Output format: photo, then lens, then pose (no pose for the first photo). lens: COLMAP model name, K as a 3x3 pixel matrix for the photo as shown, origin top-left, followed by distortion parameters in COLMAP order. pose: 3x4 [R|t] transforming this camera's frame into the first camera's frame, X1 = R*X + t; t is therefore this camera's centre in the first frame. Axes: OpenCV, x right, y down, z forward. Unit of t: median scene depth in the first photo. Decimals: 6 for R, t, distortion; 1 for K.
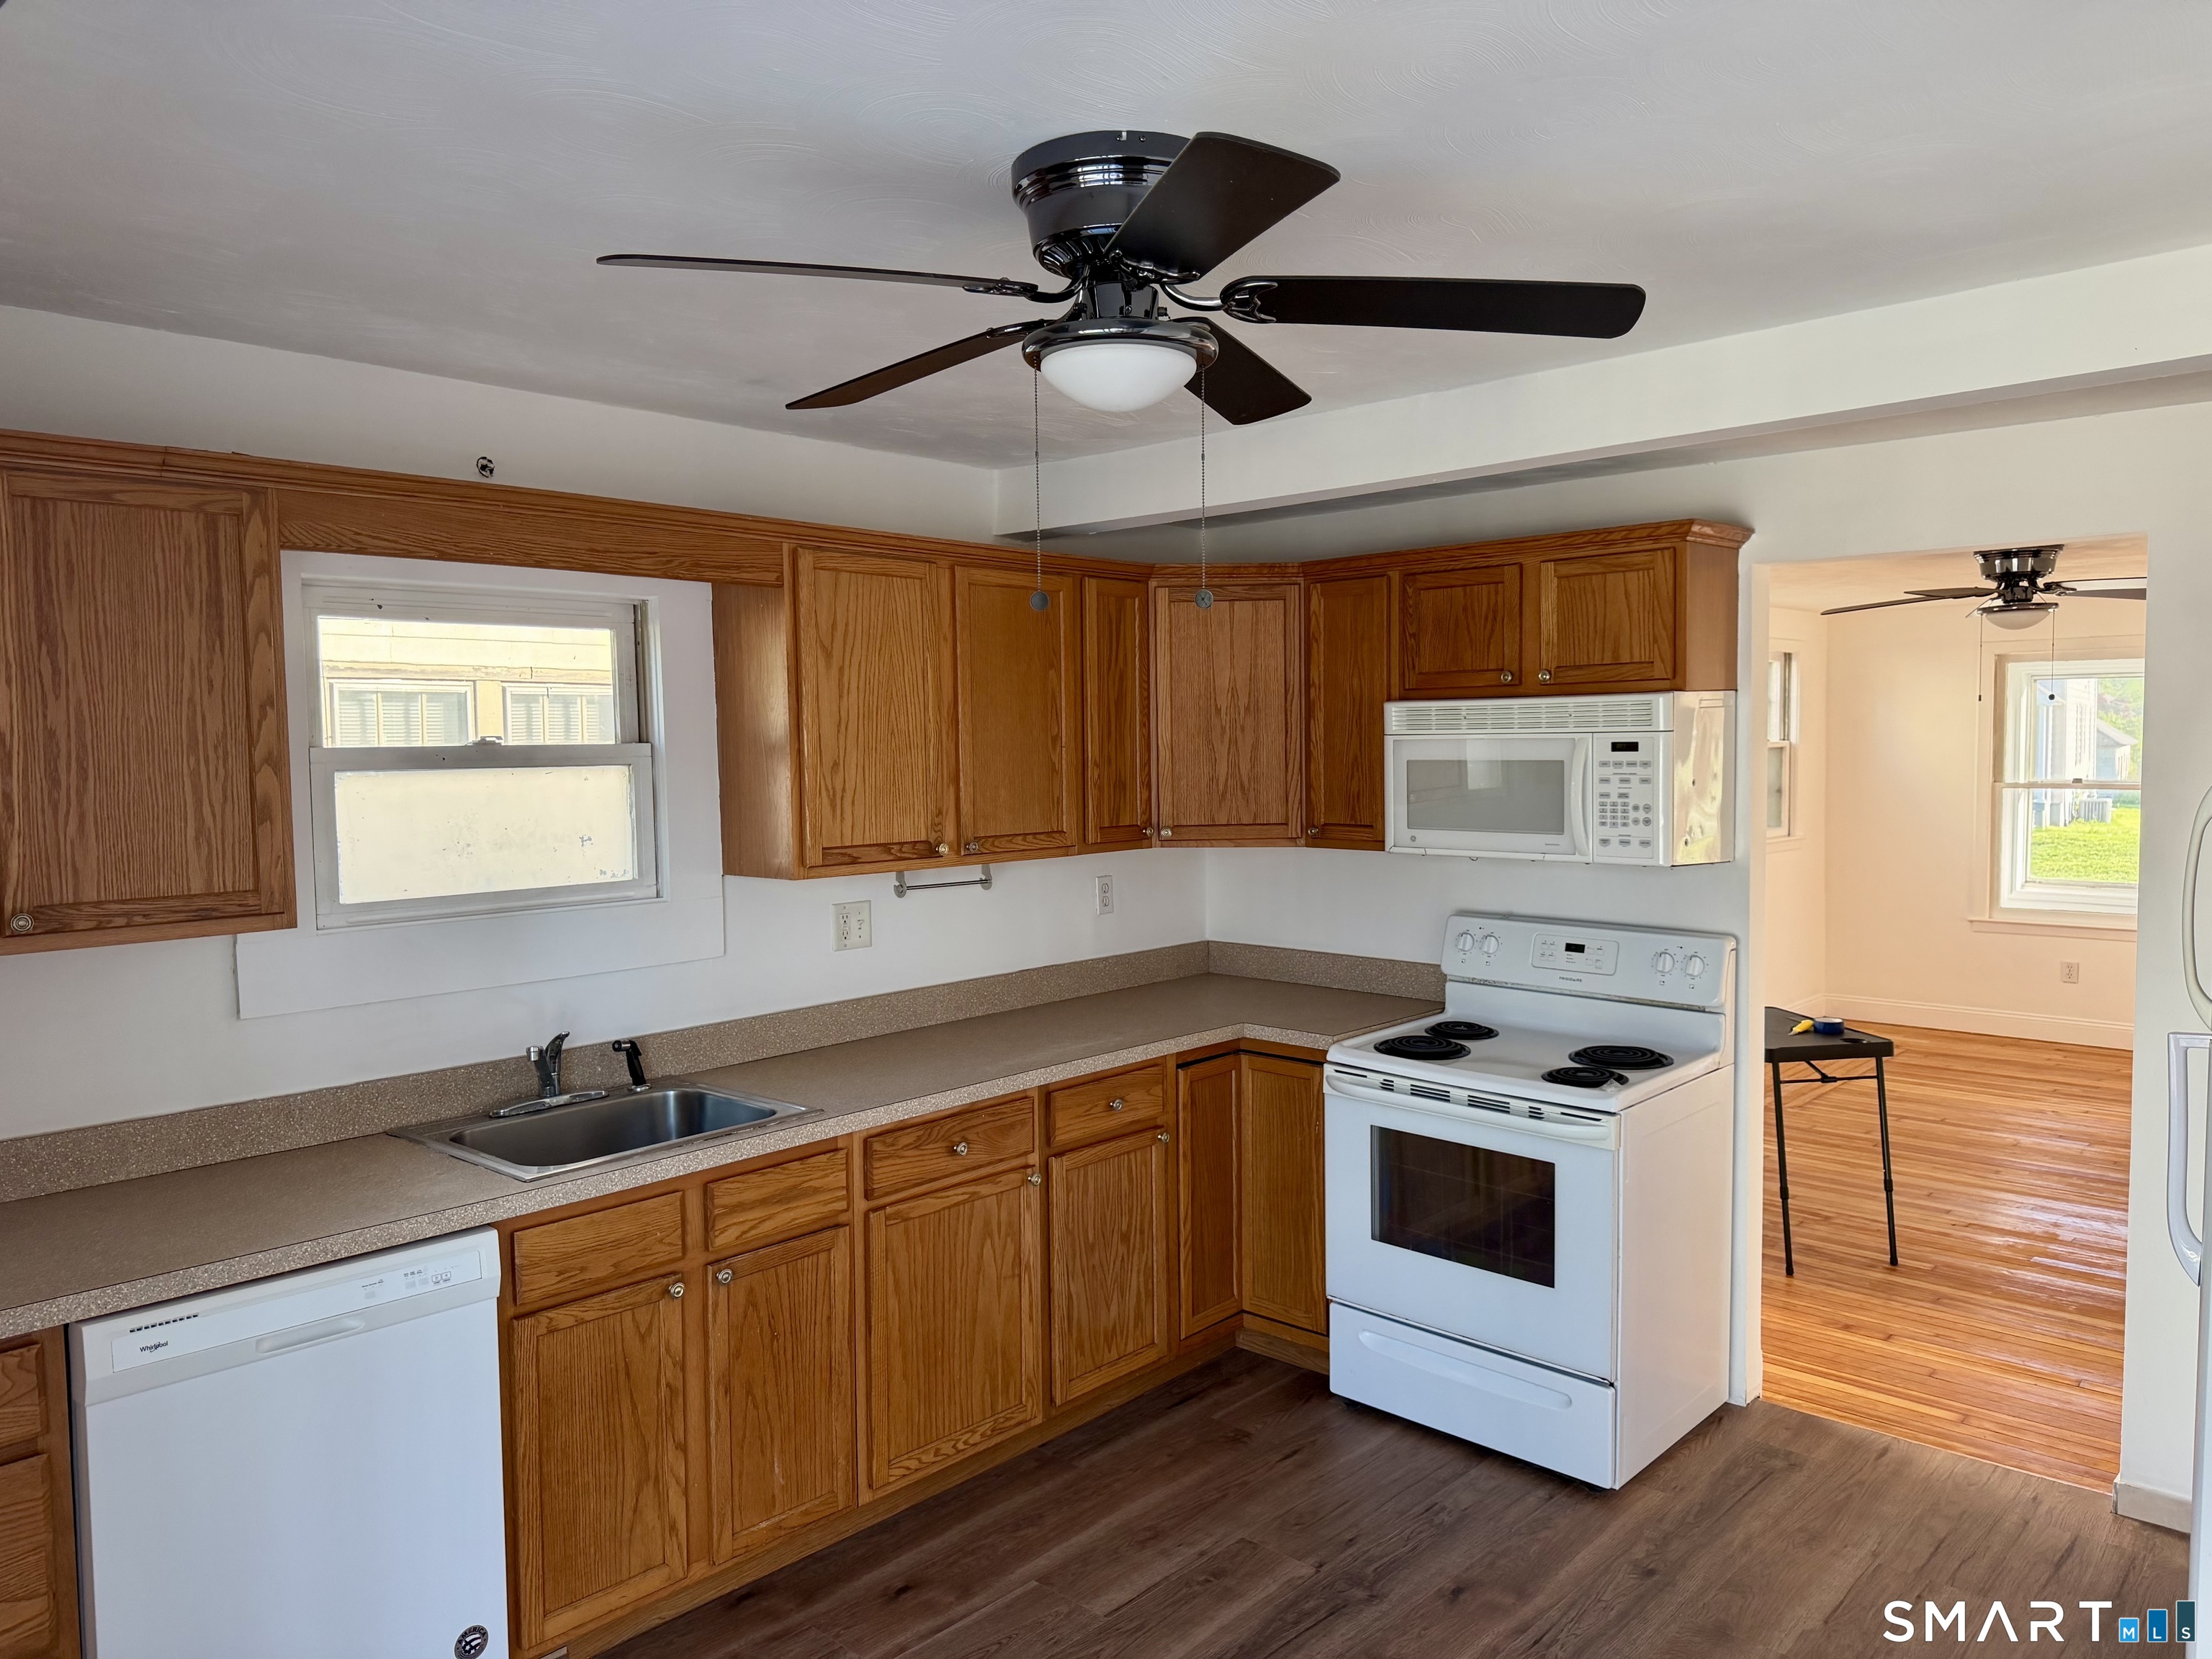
lens RADIAL K [[1558.2, 0, 1098.7], [0, 1558.2, 817.5], [0, 0, 1]] dist [0.032765, -0.028763]
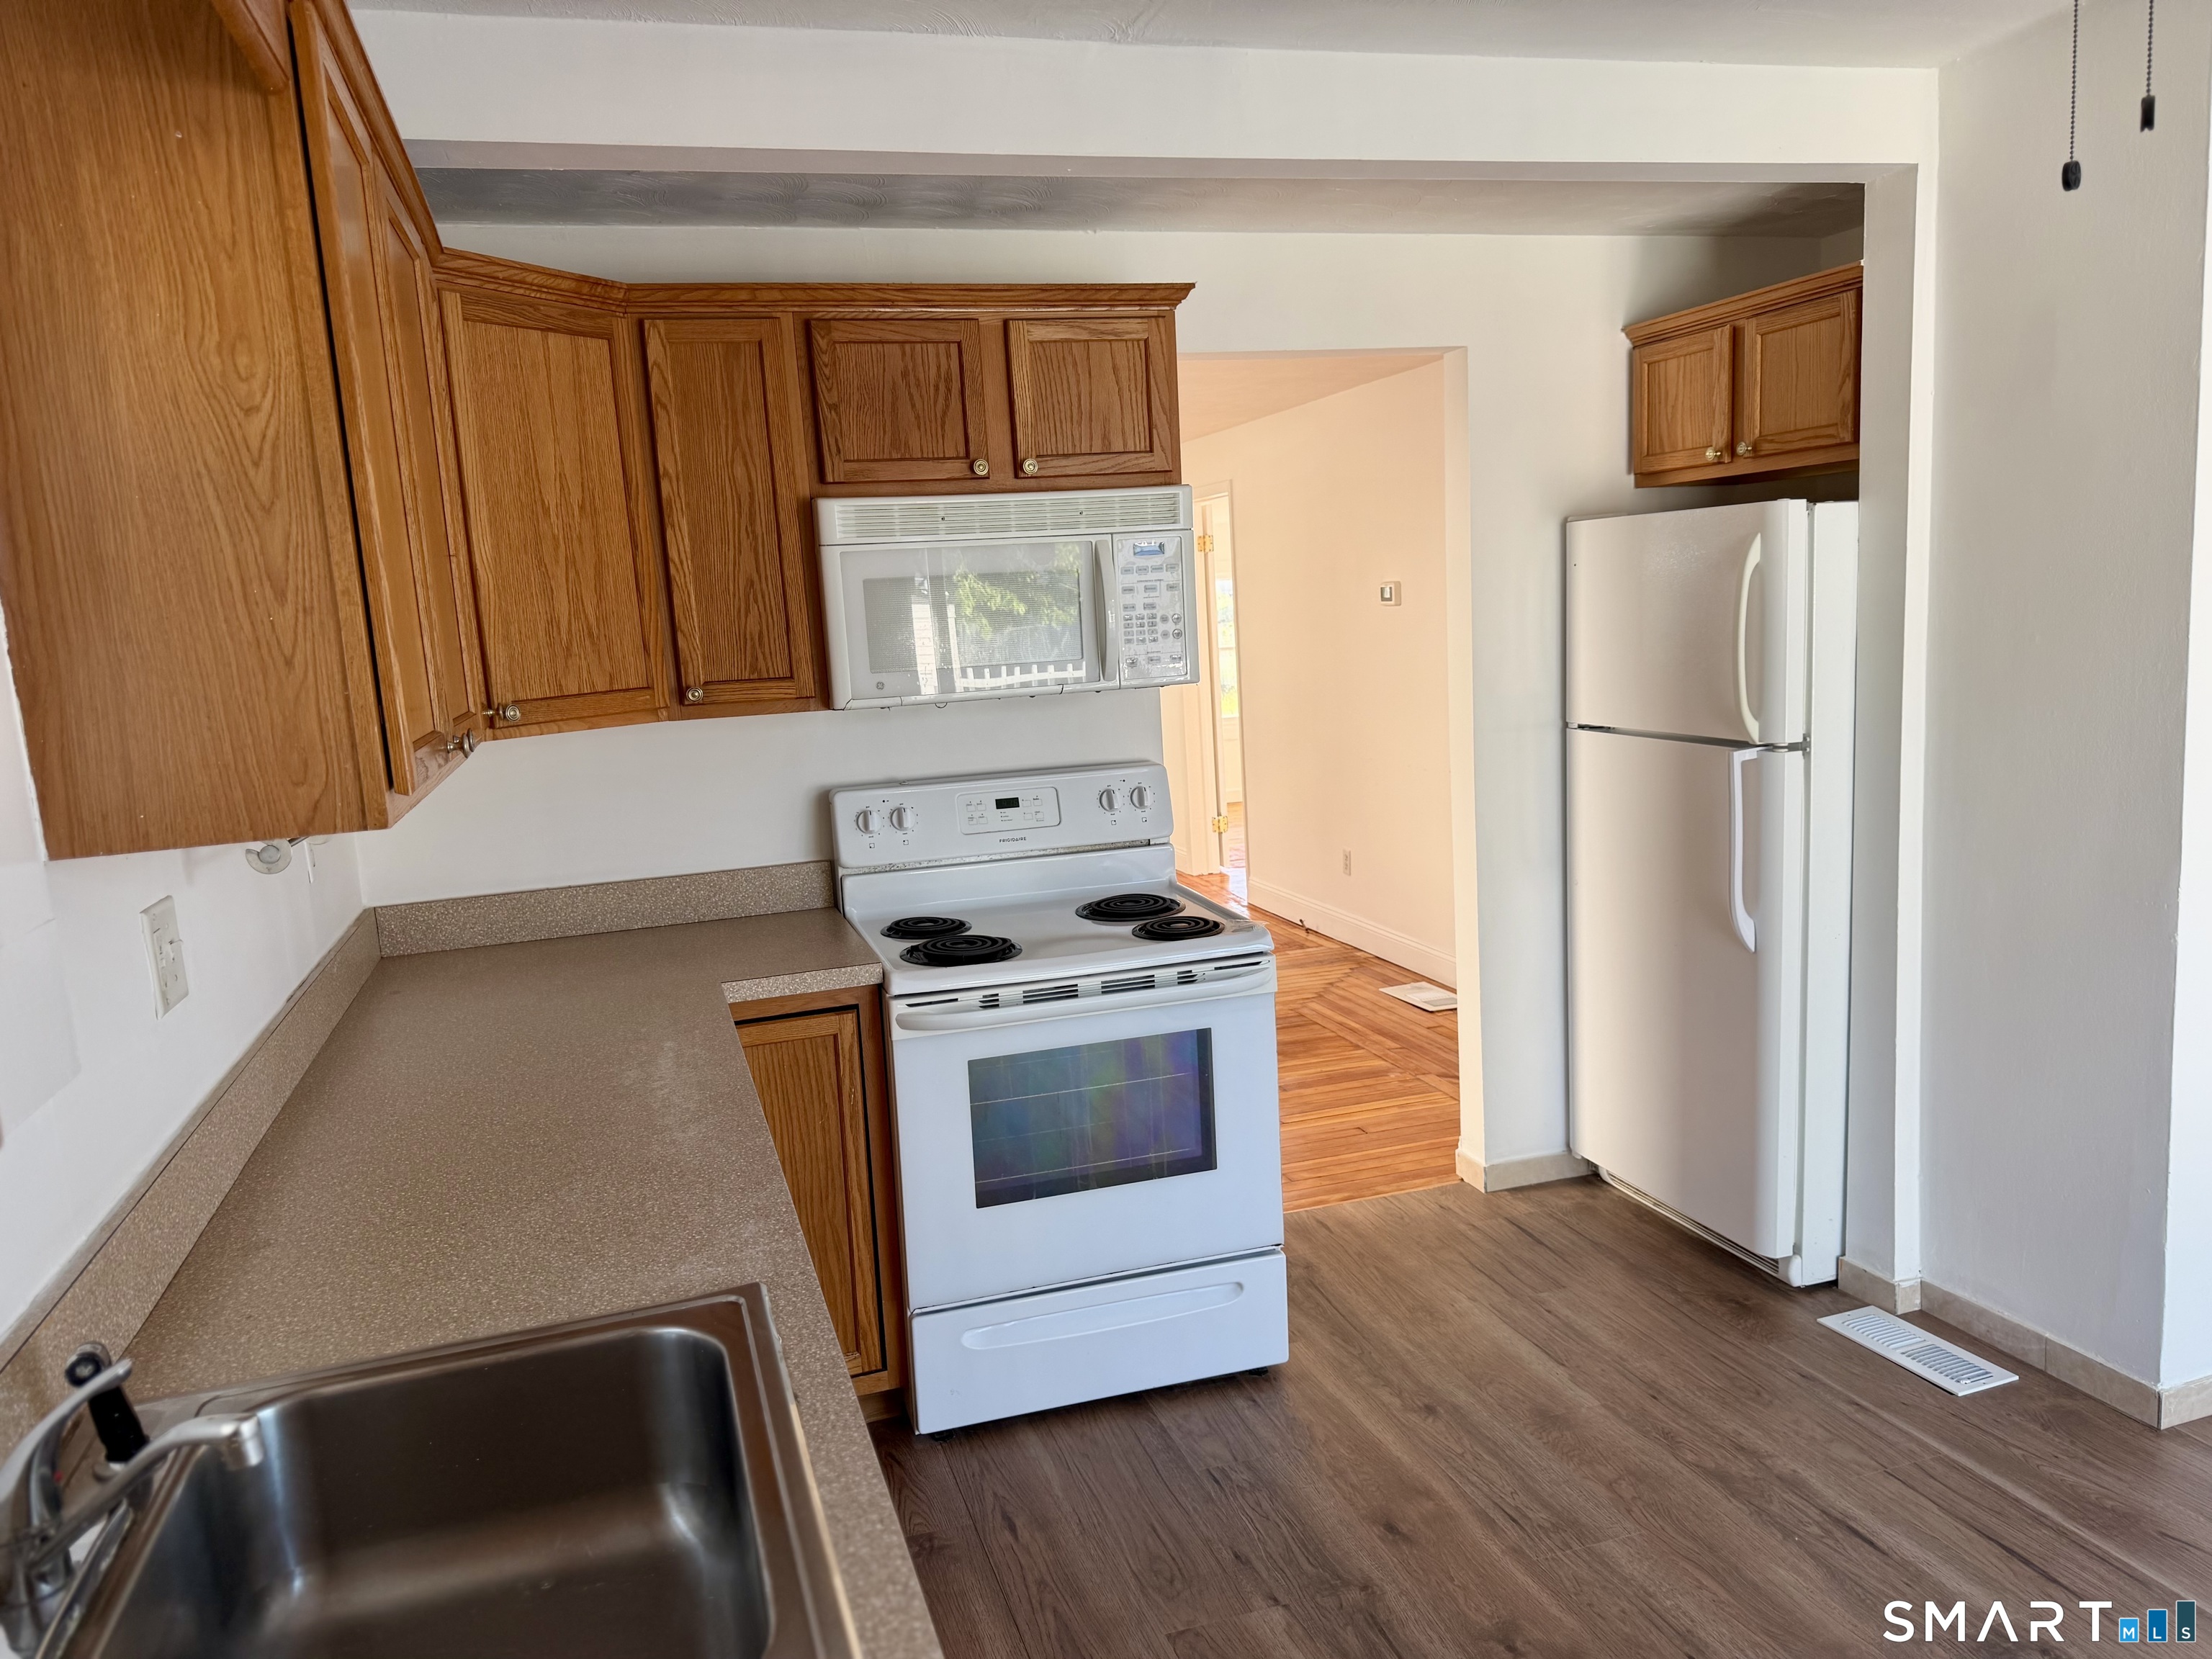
lens RADIAL K [[1558.2, 0, 1100.8], [0, 1558.2, 846.6], [0, 0, 1]] dist [0.032765, -0.028763]
pose [[0.497760, -0.149630, 0.854310, -0.394549], [0.093920, 0.988513, 0.118413, 0.011545], [-0.862215, 0.021295, 0.506095, 0.535247]]
